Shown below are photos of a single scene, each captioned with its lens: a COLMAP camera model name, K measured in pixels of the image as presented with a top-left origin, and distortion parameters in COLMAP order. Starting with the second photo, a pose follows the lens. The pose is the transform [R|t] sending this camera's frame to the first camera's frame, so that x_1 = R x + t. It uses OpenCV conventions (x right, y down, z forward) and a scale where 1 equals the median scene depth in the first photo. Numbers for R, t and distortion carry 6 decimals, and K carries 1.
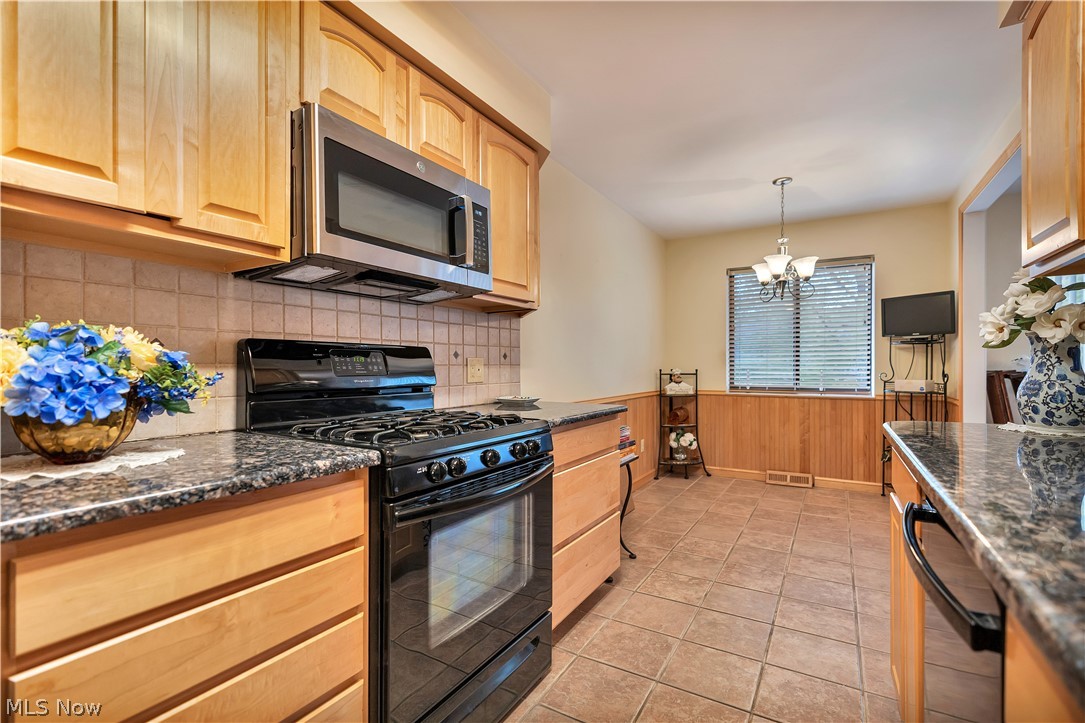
lens RADIAL K [[497.7, 0, 544.0], [0, 497.7, 363.2], [0, 0, 1]] dist [0.003952, 0.000586]
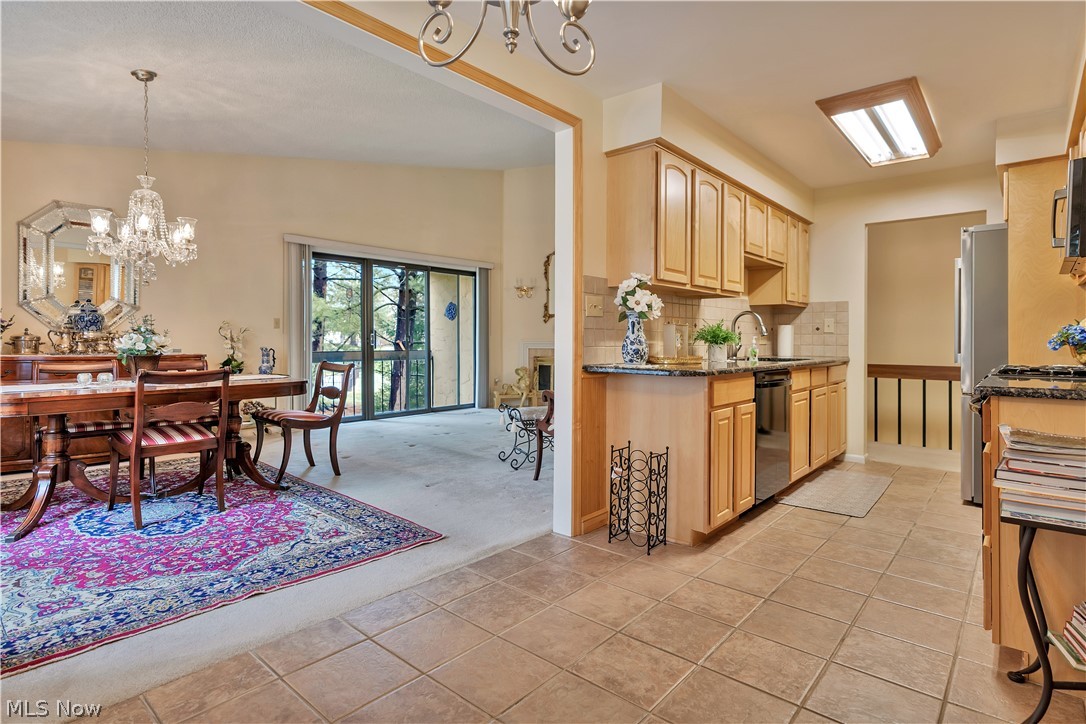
lens RADIAL K [[560.3, 0, 523.1], [0, 560.3, 330.4], [0, 0, 1]] dist [-0.005182, 0.000637]
pose [[-0.978316, 0.000501, 0.207116, 0.325557], [-0.004370, 0.999725, -0.023059, 0.016498], [-0.207070, -0.023464, -0.978045, 1.013146]]
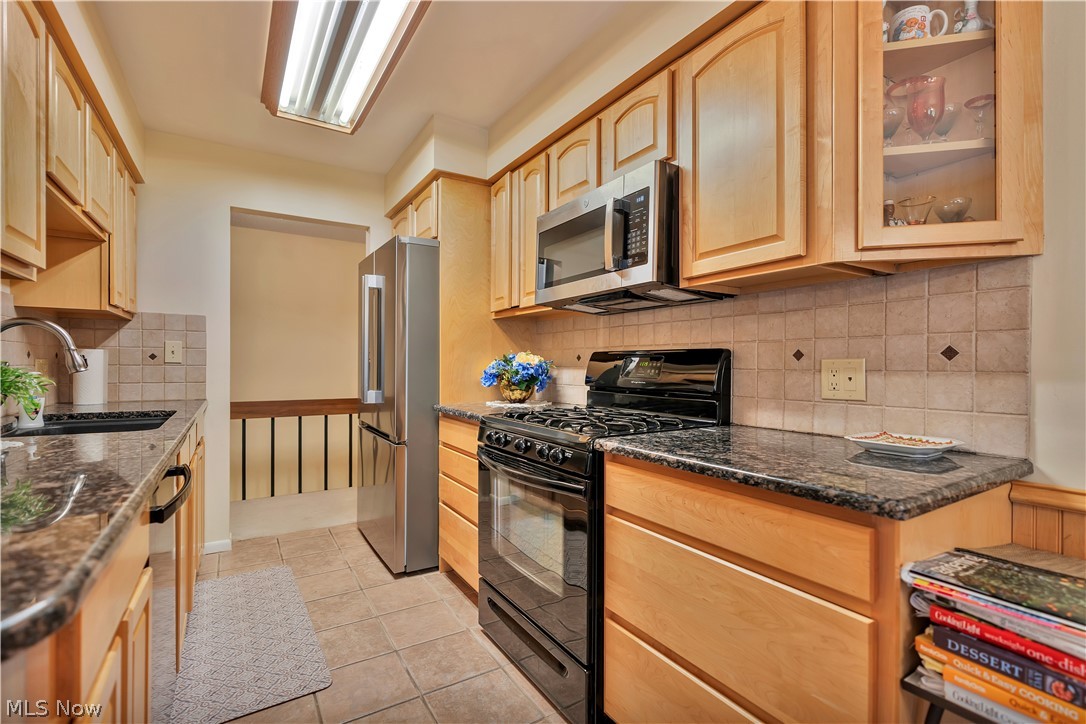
lens RADIAL K [[498.2, 0, 545.3], [0, 498.2, 368.7], [0, 0, 1]] dist [0.003952, 0.000586]
pose [[-0.461116, 0.007286, -0.887310, 0.306166], [0.003024, 0.999973, 0.006639, -0.001788], [0.887335, 0.000378, -0.461126, 0.522465]]
